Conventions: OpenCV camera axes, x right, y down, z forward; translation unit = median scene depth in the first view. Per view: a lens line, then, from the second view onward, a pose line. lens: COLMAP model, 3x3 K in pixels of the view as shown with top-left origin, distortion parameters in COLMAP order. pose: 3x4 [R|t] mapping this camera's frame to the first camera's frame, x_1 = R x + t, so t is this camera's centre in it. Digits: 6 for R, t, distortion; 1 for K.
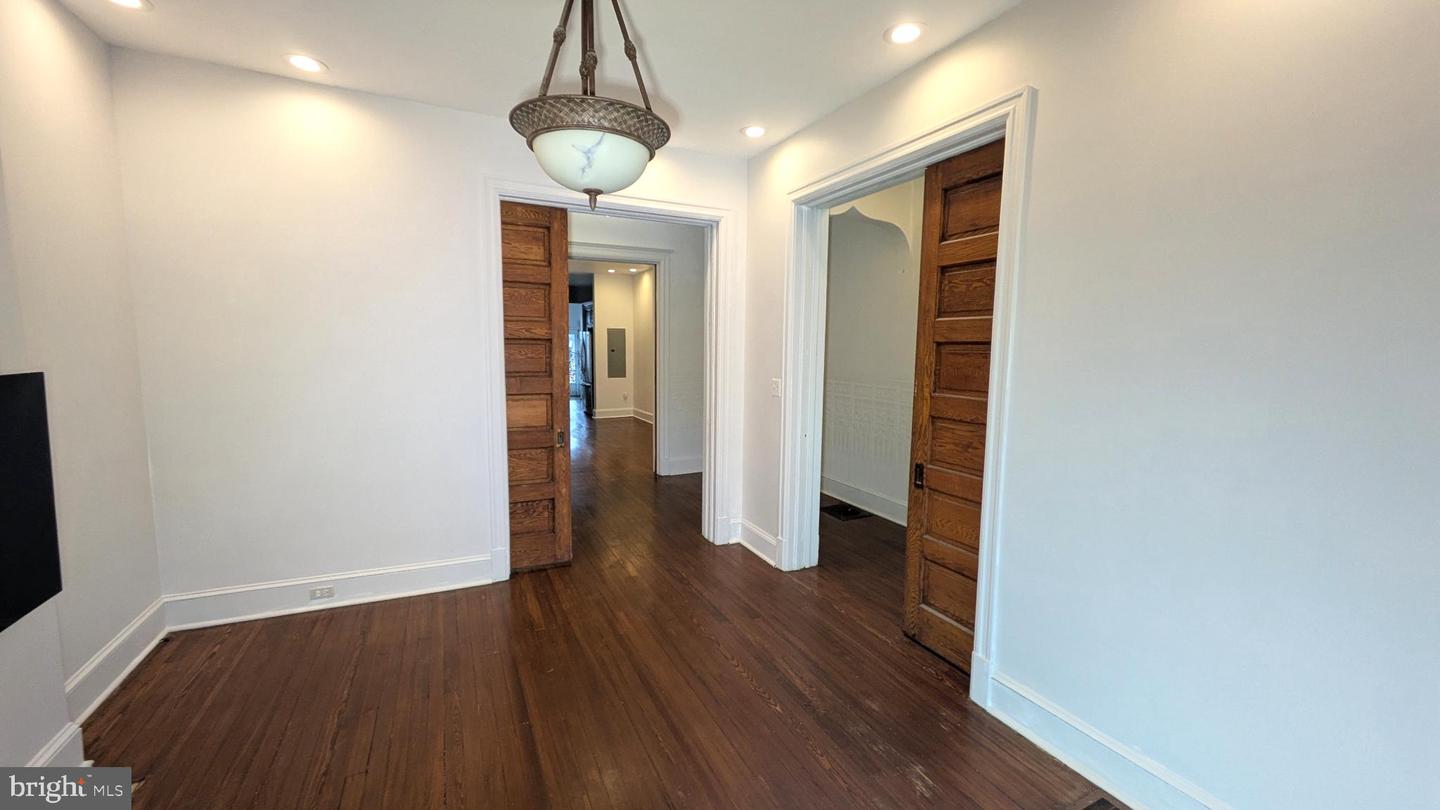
lens RADIAL K [[578.5, 0, 713.6], [0, 578.5, 404.9], [0, 0, 1]] dist [0.000320, 0.000085]
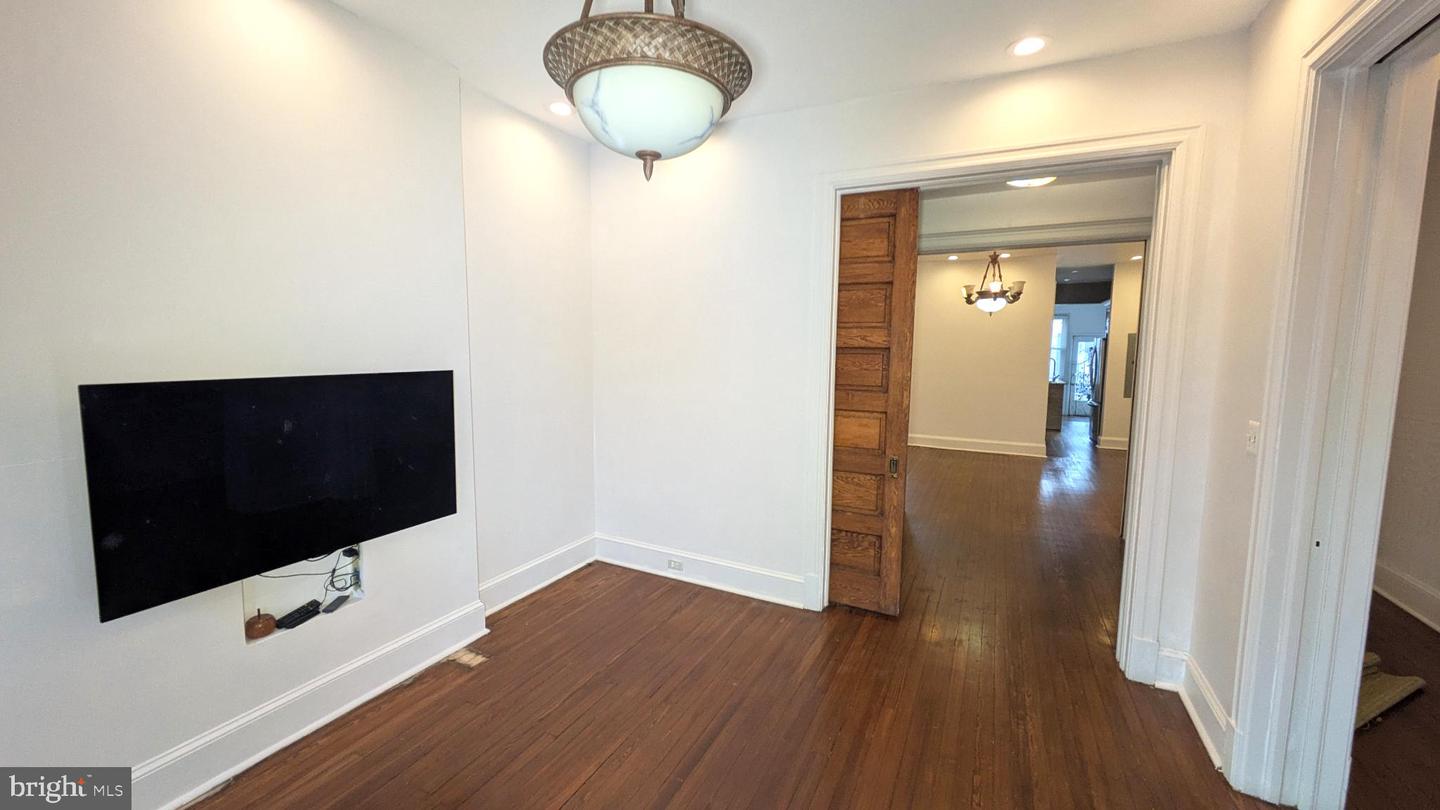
lens RADIAL K [[563.6, 0, 723.4], [0, 563.6, 402.7], [0, 0, 1]] dist [0.000717, 0.000088]
pose [[0.606517, 0.073792, -0.791639, 0.228621], [-0.086996, 0.995865, 0.026176, -0.034974], [0.790296, 0.052994, 0.610429, 0.315606]]
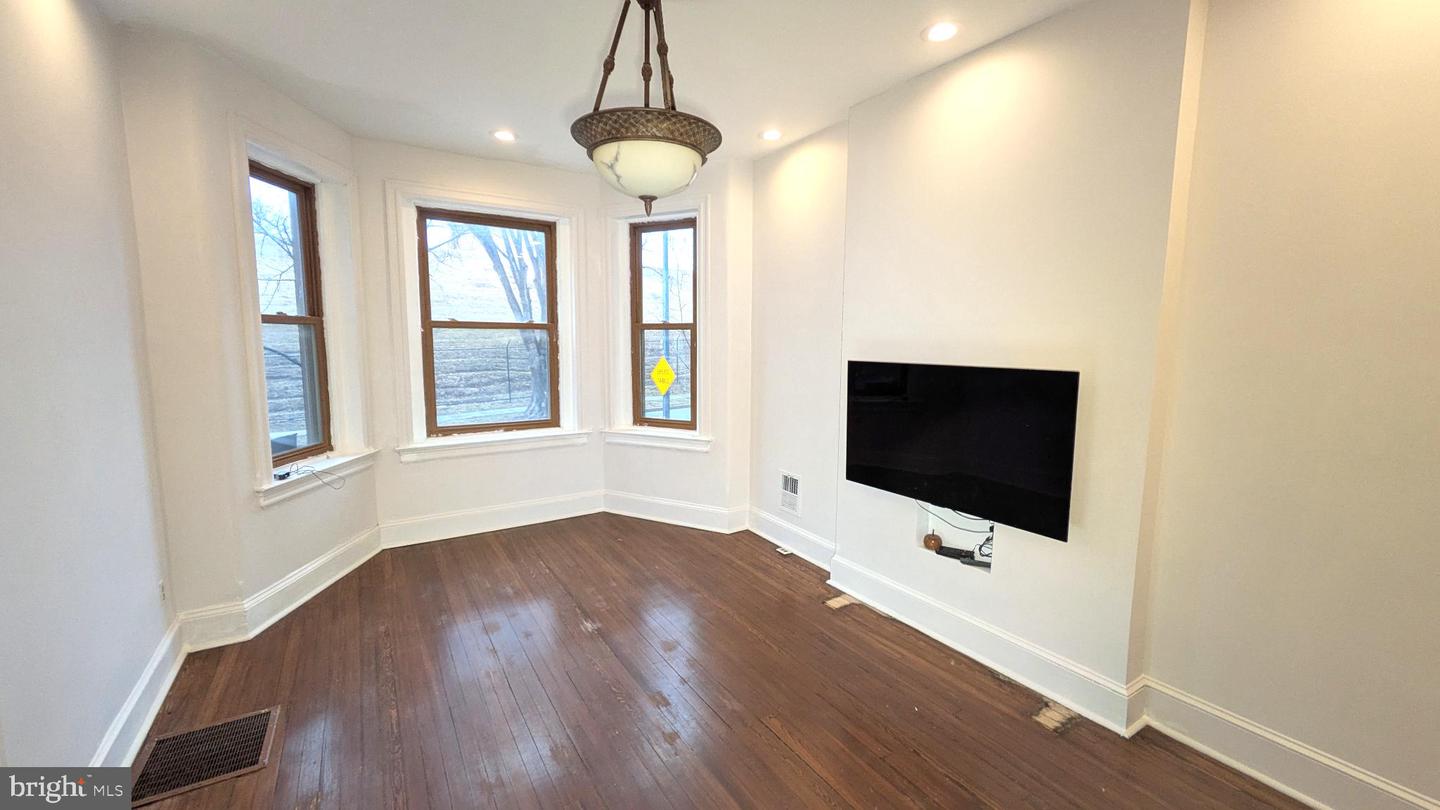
lens RADIAL K [[563.6, 0, 723.4], [0, 563.6, 402.7], [0, 0, 1]] dist [0.000717, 0.000088]
pose [[-0.993876, -0.004886, -0.110390, -0.116021], [-0.028969, 0.975601, 0.217633, -0.114635], [0.106633, 0.219498, -0.969768, 1.027217]]
